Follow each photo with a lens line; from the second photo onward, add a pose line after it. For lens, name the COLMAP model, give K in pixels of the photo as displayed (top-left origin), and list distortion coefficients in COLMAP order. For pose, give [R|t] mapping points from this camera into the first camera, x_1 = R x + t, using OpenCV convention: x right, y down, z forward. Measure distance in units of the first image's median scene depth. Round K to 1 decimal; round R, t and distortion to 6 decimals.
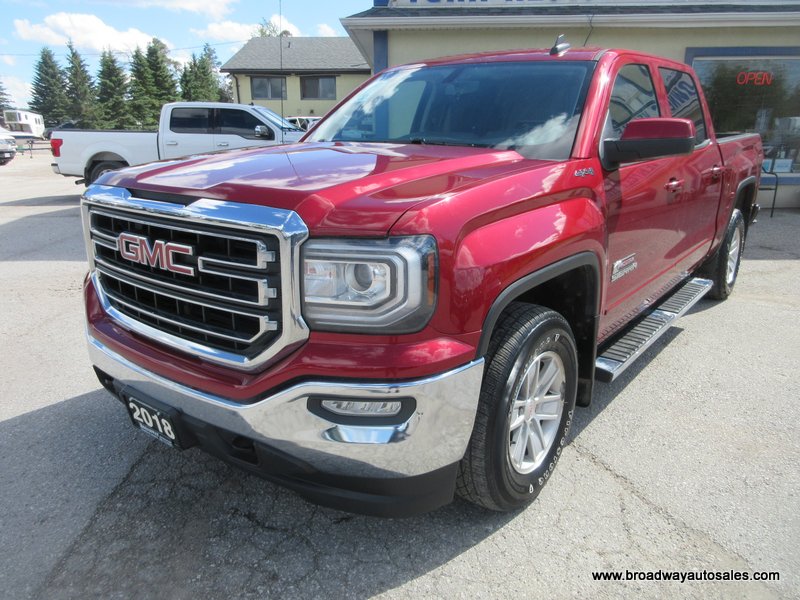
lens RADIAL K [[600.0, 0, 402.4], [0, 600.0, 297.9], [0, 0, 1]] dist [0.023629, -0.015912]
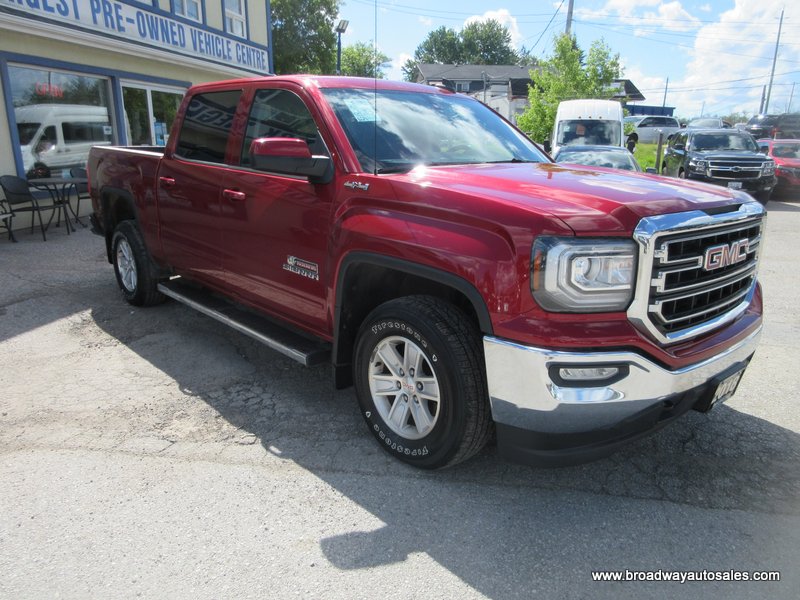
lens RADIAL K [[600.0, 0, 401.0], [0, 600.0, 296.0], [0, 0, 1]] dist [0.023629, -0.015912]
pose [[0.170622, -0.244420, 0.954540, -1.357172], [0.254819, 0.946736, 0.196873, -0.320583], [-0.951817, 0.209644, 0.223817, 1.069223]]
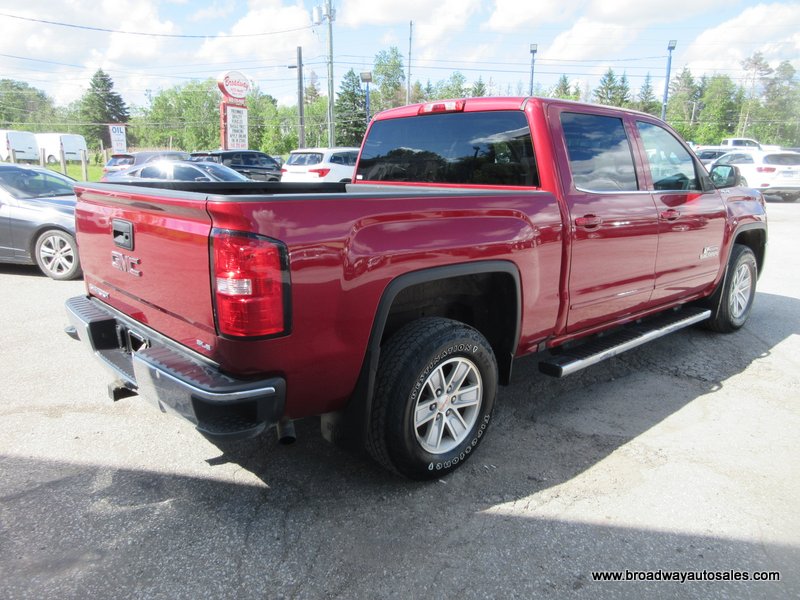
lens RADIAL K [[600.0, 0, 397.2], [0, 600.0, 304.1], [0, 0, 1]] dist [0.023629, -0.015912]
pose [[-0.986018, -0.041534, 0.161379, 0.399435], [0.042675, 0.873208, 0.485476, -0.949950], [-0.161082, 0.485575, -0.859226, 3.265356]]
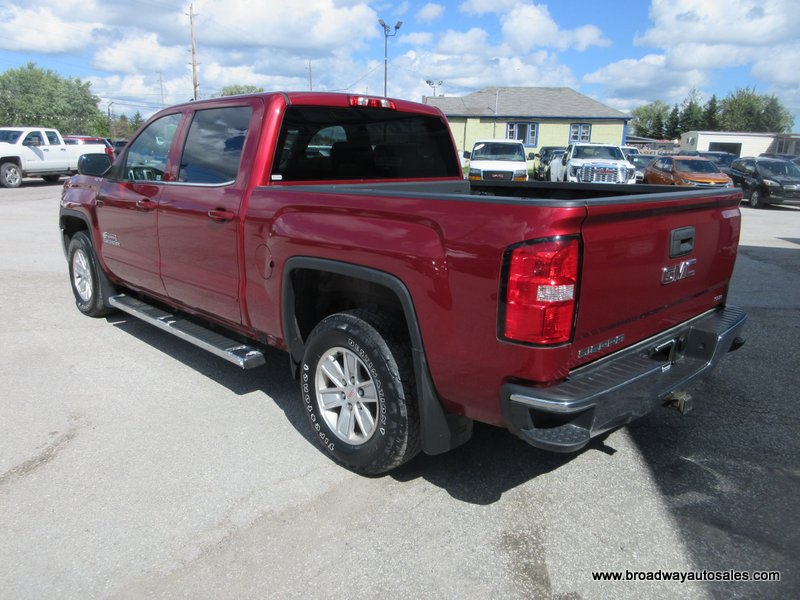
lens RADIAL K [[600.0, 0, 402.2], [0, 600.0, 294.4], [0, 0, 1]] dist [0.023629, -0.015912]
pose [[-0.127816, 0.226197, -0.965659, 2.070494], [-0.291228, 0.922165, 0.254556, -0.617359], [0.948077, 0.313763, -0.051992, 2.047413]]
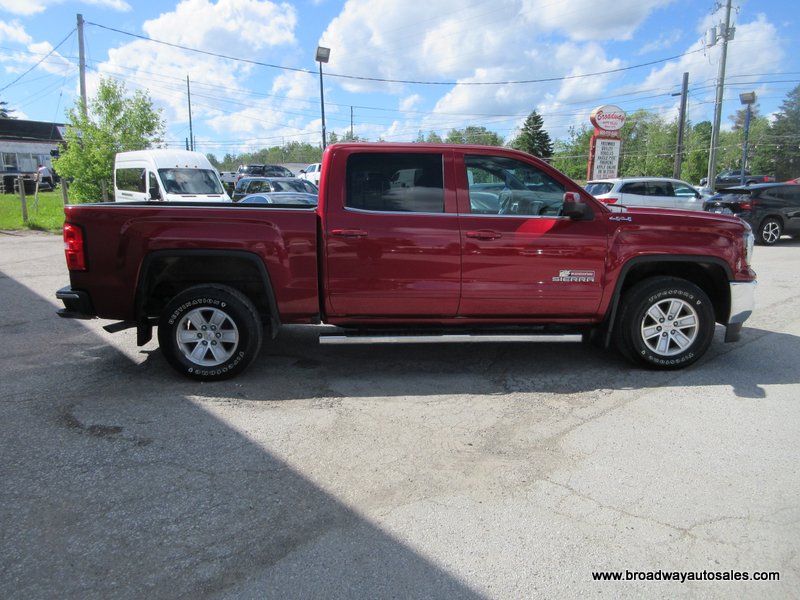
lens RADIAL K [[600.0, 0, 401.1], [0, 600.0, 303.8], [0, 0, 1]] dist [0.023629, -0.015912]
pose [[-0.663856, -0.140085, 0.734623, -1.210591], [0.202531, 0.911917, 0.356915, -0.865704], [-0.719914, 0.385724, -0.577010, 2.980953]]
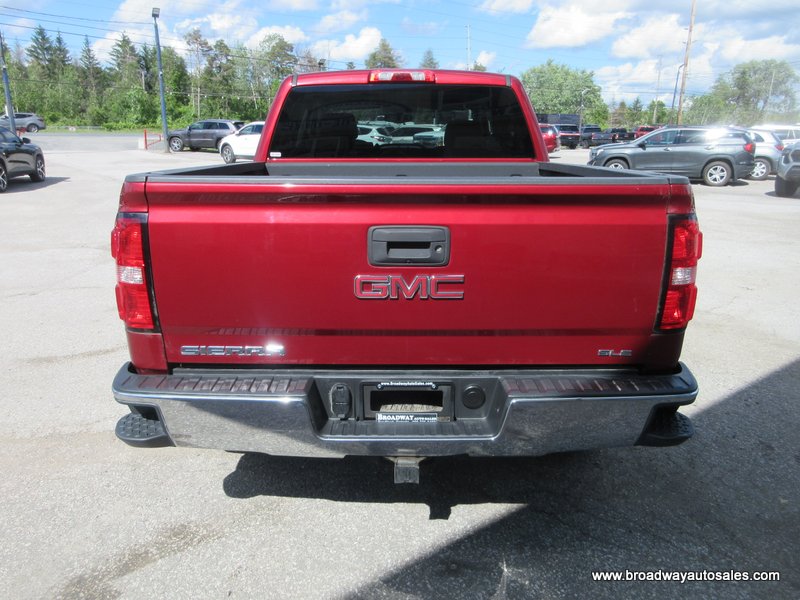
lens RADIAL K [[600.0, 0, 399.1], [0, 600.0, 304.6], [0, 0, 1]] dist [0.023629, -0.015912]
pose [[-0.781073, 0.170327, -0.600761, 1.471115], [-0.173442, 0.865047, 0.470757, -0.848166], [0.599869, 0.471893, -0.646122, 2.886793]]
